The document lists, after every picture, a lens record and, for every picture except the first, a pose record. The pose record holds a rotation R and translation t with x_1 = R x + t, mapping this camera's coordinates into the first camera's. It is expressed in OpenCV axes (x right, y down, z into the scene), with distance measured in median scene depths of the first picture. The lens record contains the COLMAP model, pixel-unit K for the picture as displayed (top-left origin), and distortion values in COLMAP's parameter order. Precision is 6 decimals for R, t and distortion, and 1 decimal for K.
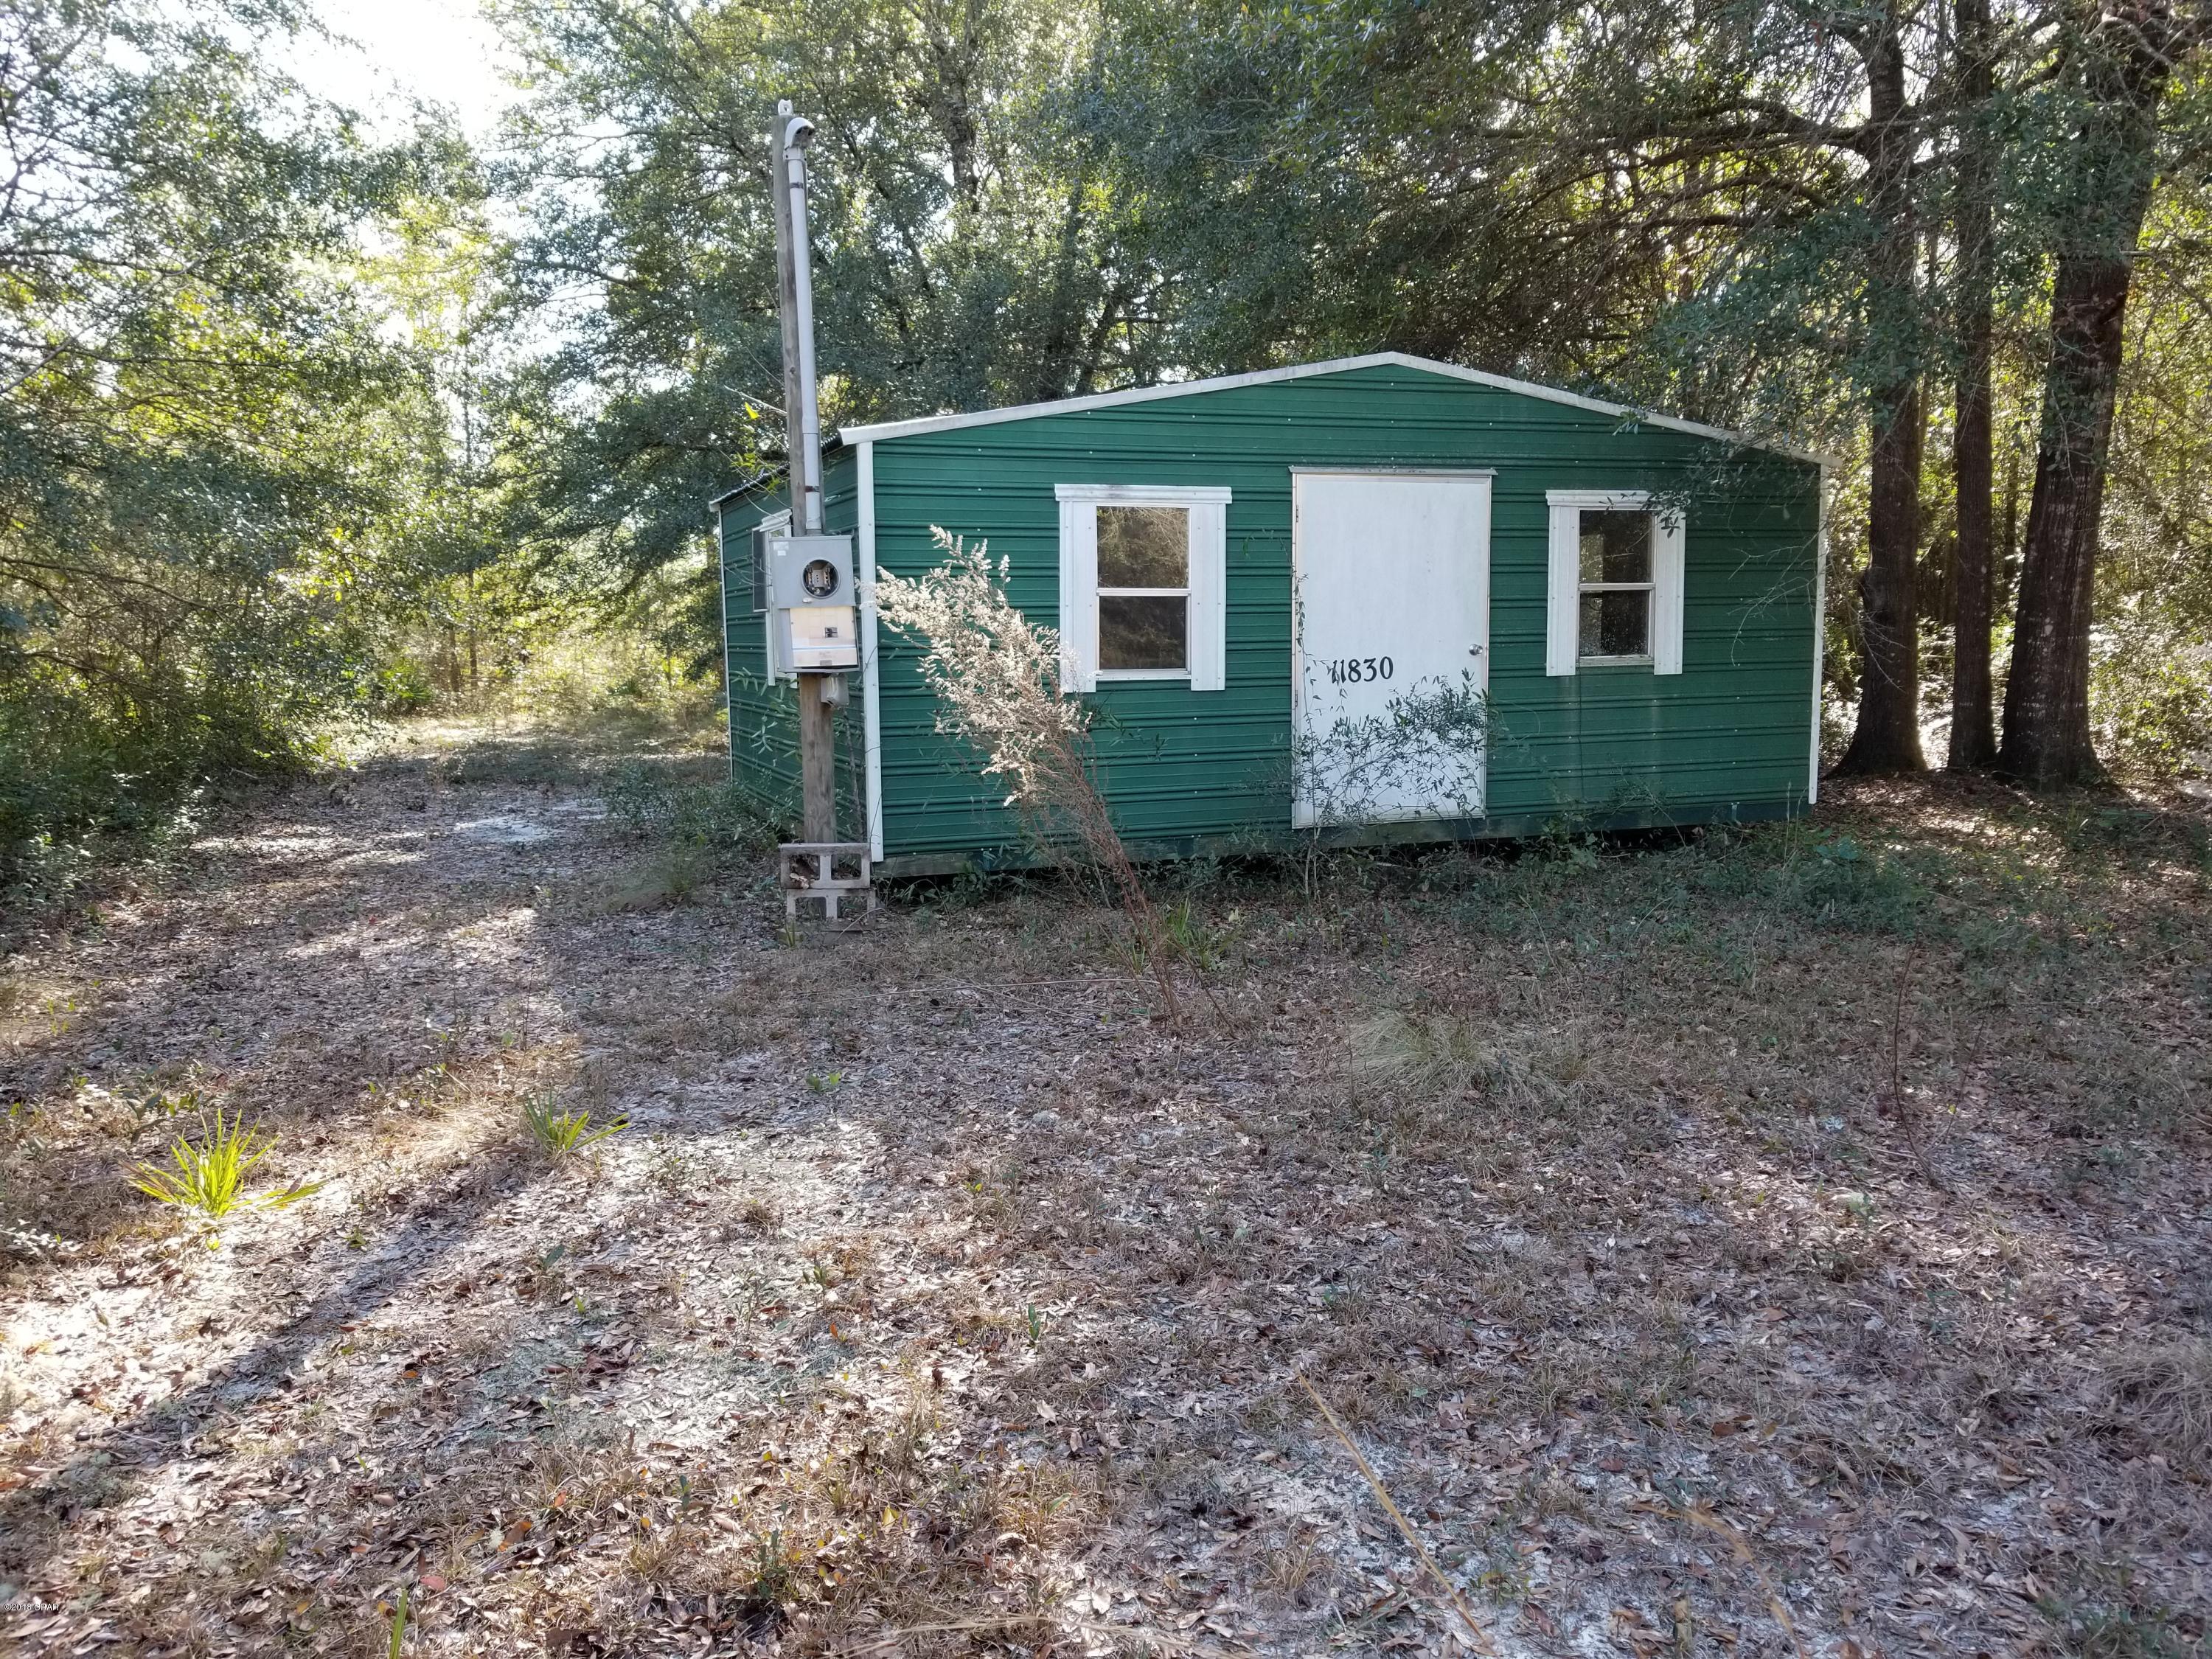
lens RADIAL K [[1727.4, 0, 1096.3], [0, 1727.4, 841.5], [0, 0, 1]] dist [0.074251, -0.097374]
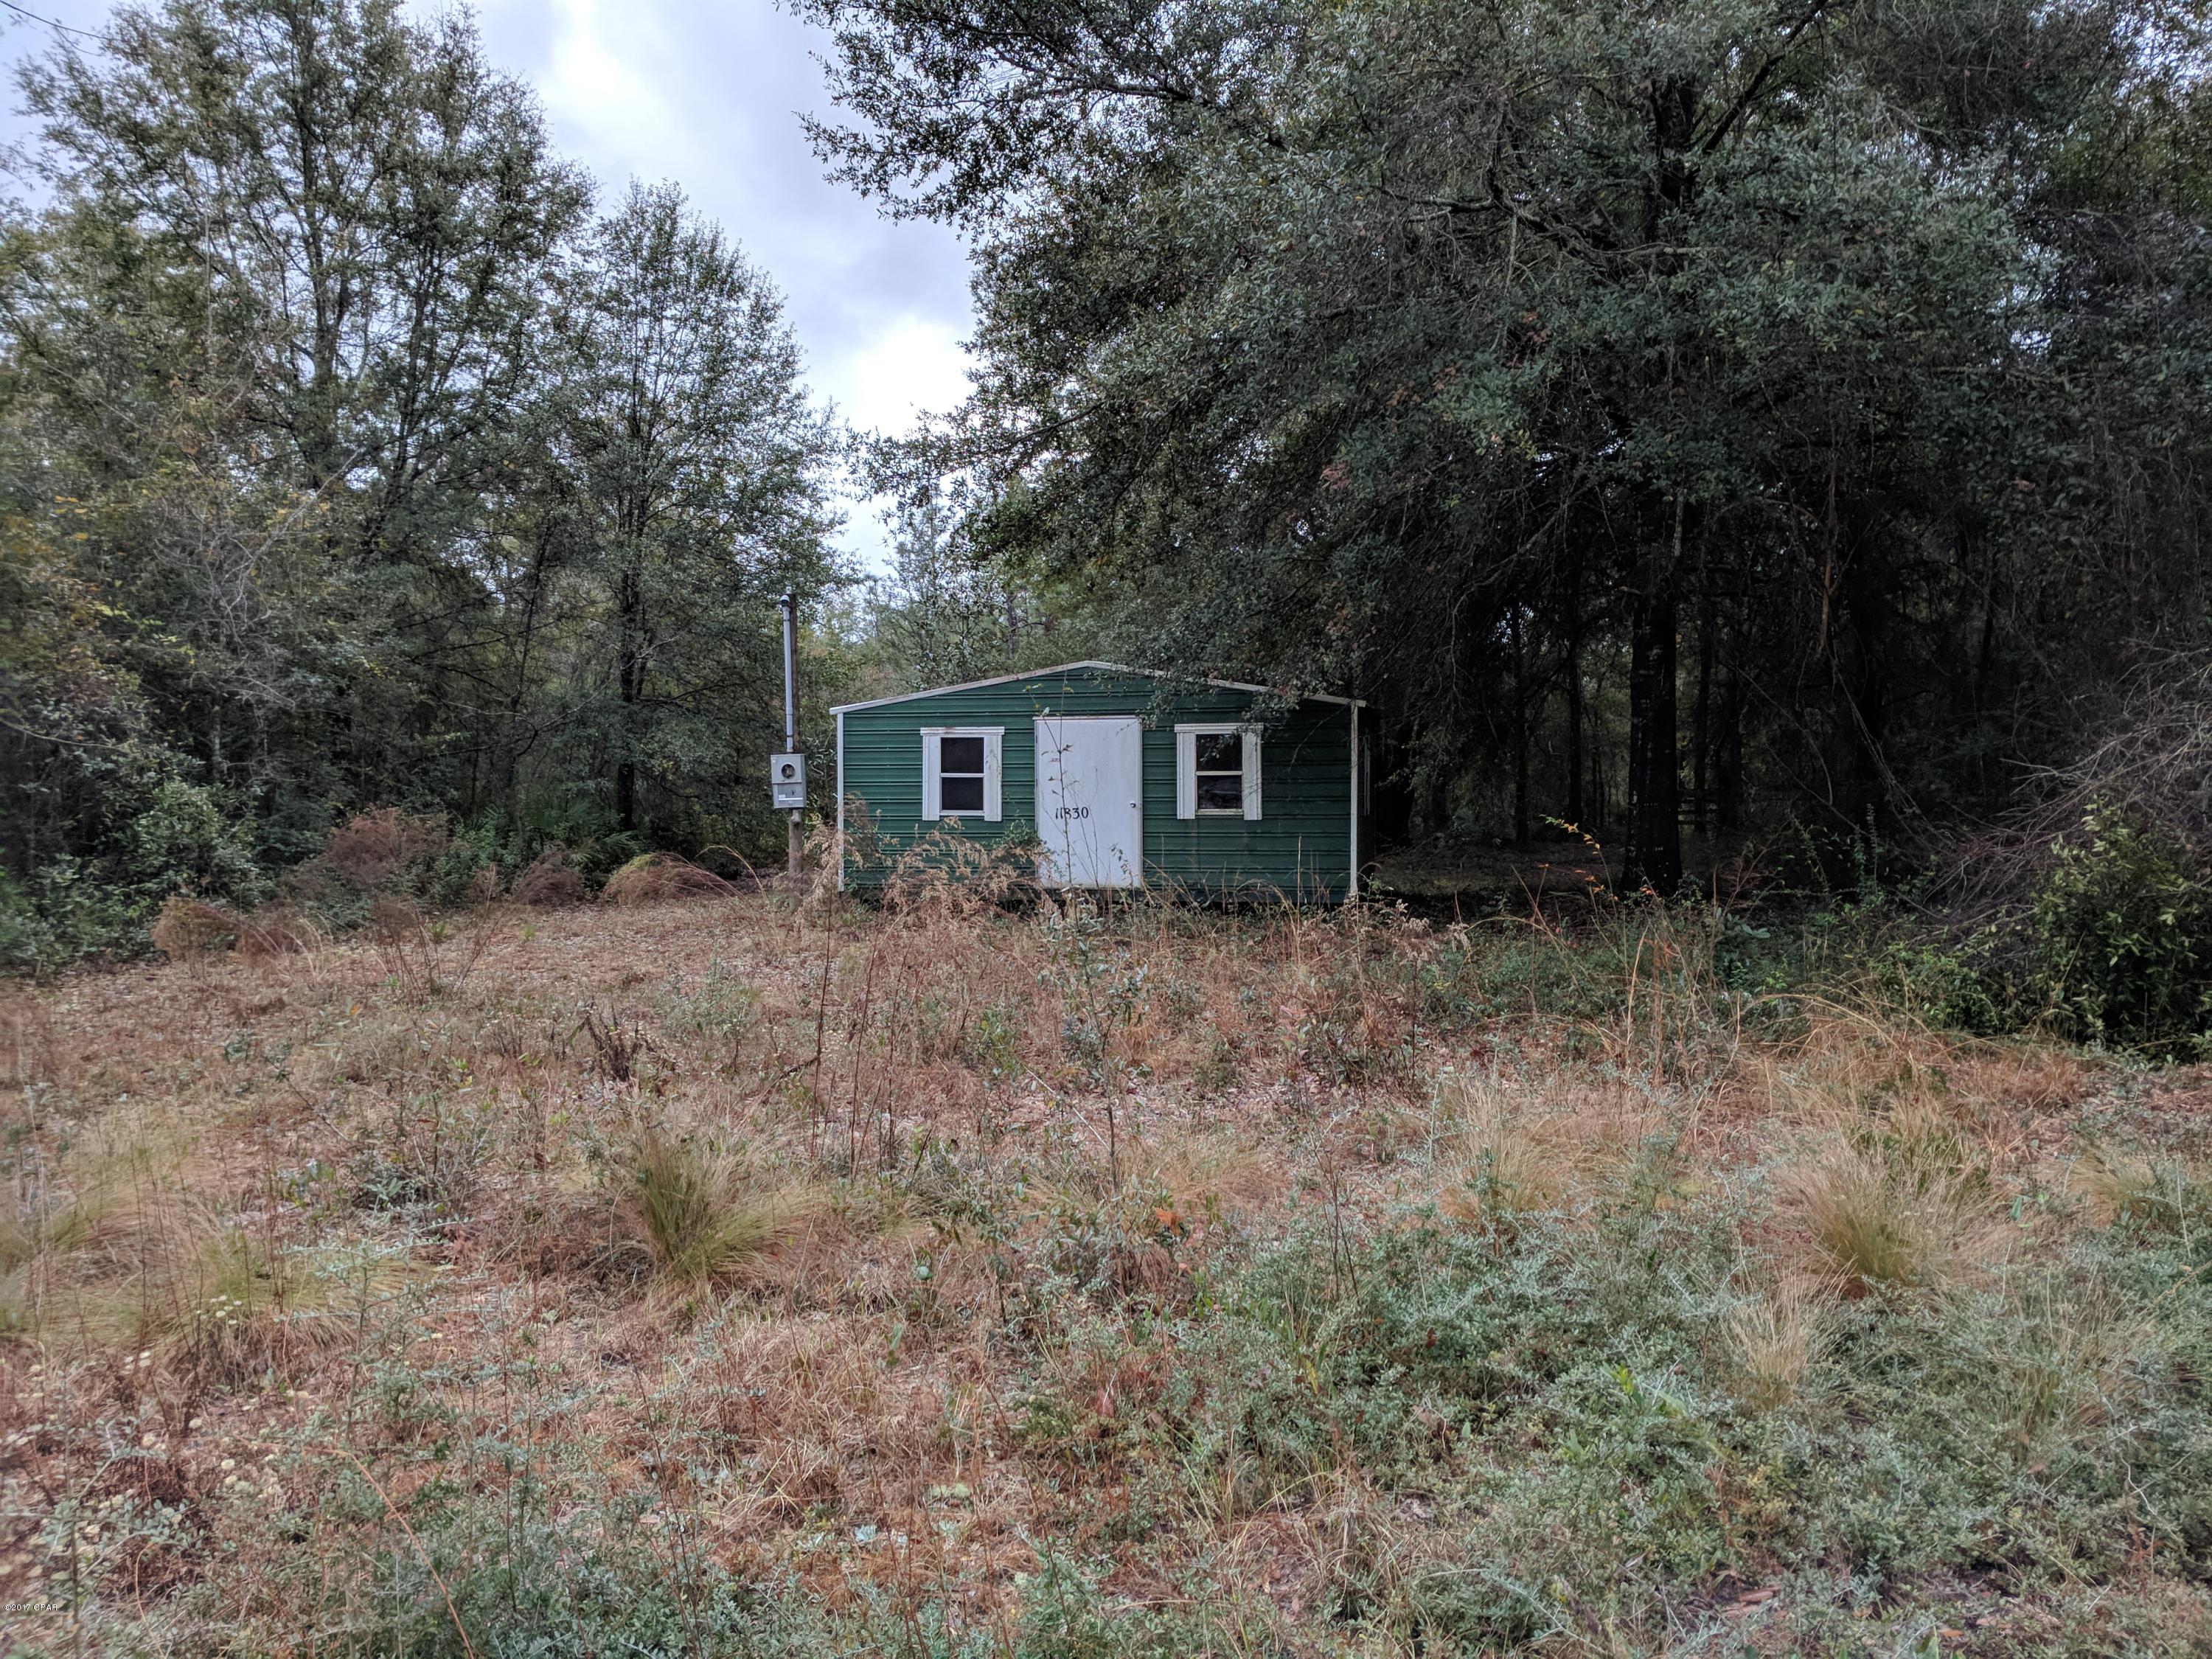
lens RADIAL K [[1655.2, 0, 1106.0], [0, 1655.2, 835.9], [0, 0, 1]] dist [0.008028, 0.000860]
pose [[0.842513, 0.032733, -0.537680, 1.246073], [-0.069940, 0.996350, -0.048936, 0.020918], [0.534116, 0.078835, 0.841728, -0.627485]]
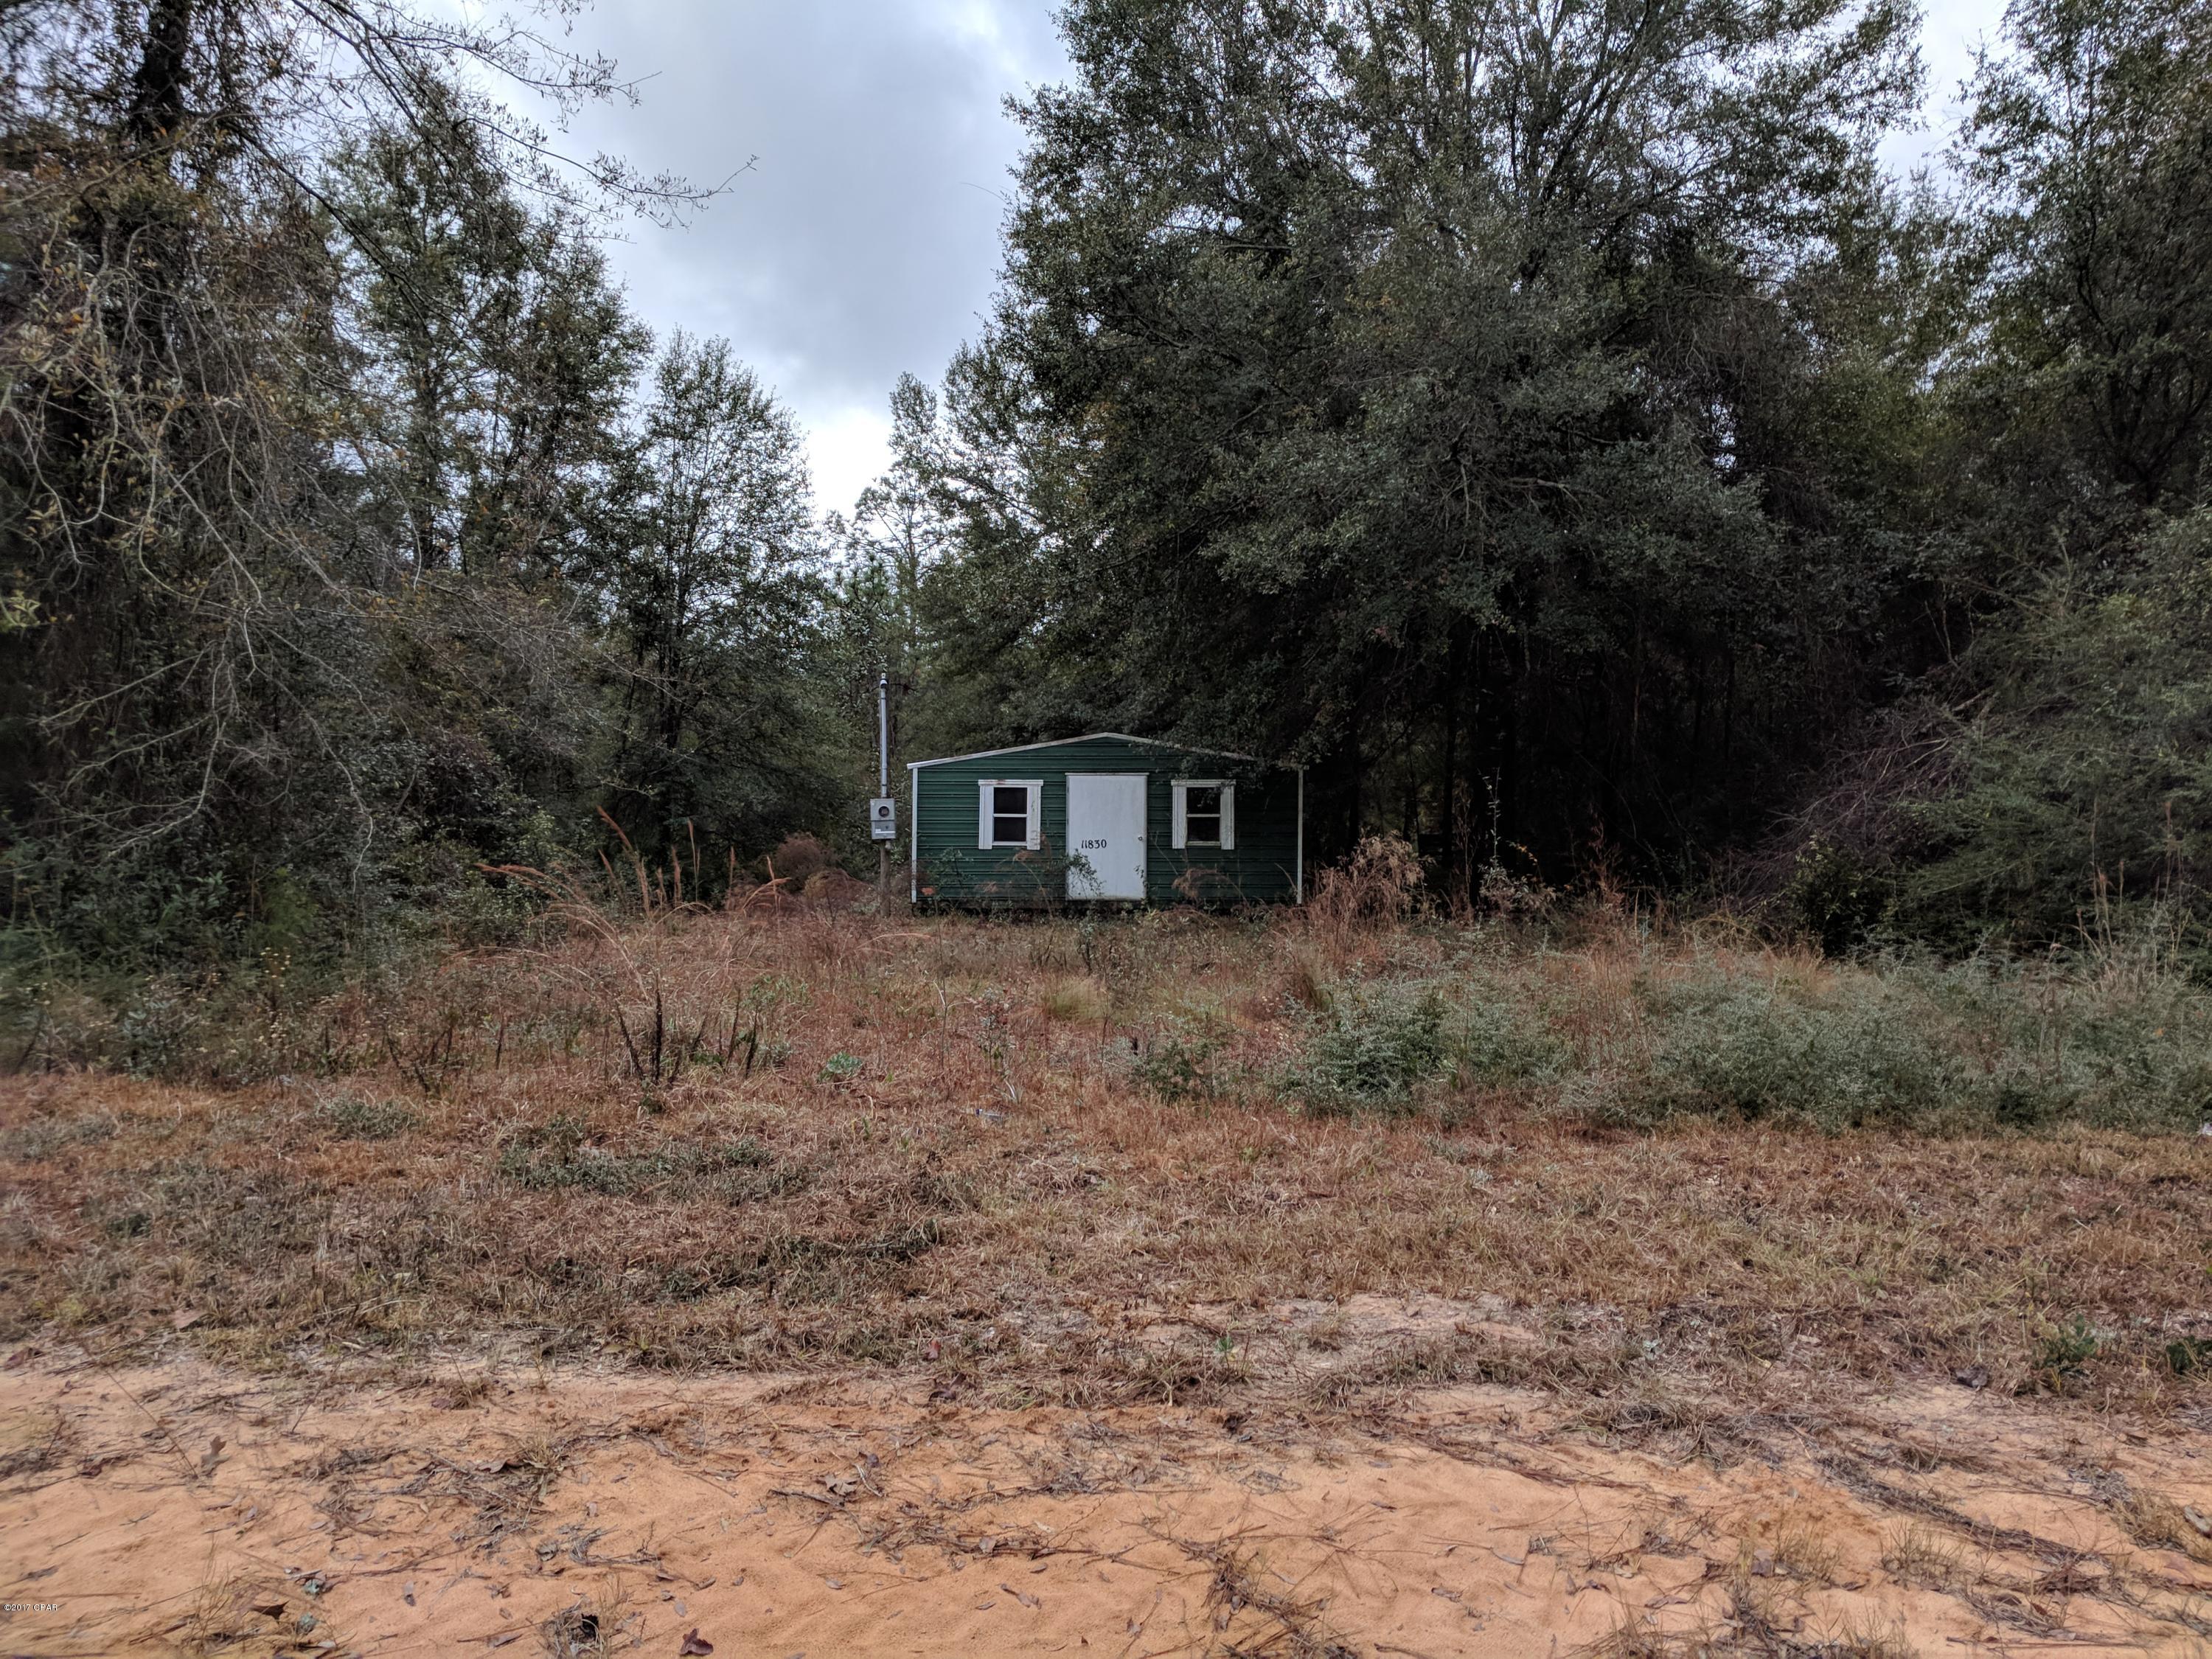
lens RADIAL K [[1655.2, 0, 1105.6], [0, 1655.2, 834.9], [0, 0, 1]] dist [0.008028, 0.000860]
pose [[0.927146, 0.023553, -0.373959, 1.168785], [-0.061386, 0.994086, -0.089583, 0.123503], [0.369637, 0.106012, 0.923109, -1.454103]]
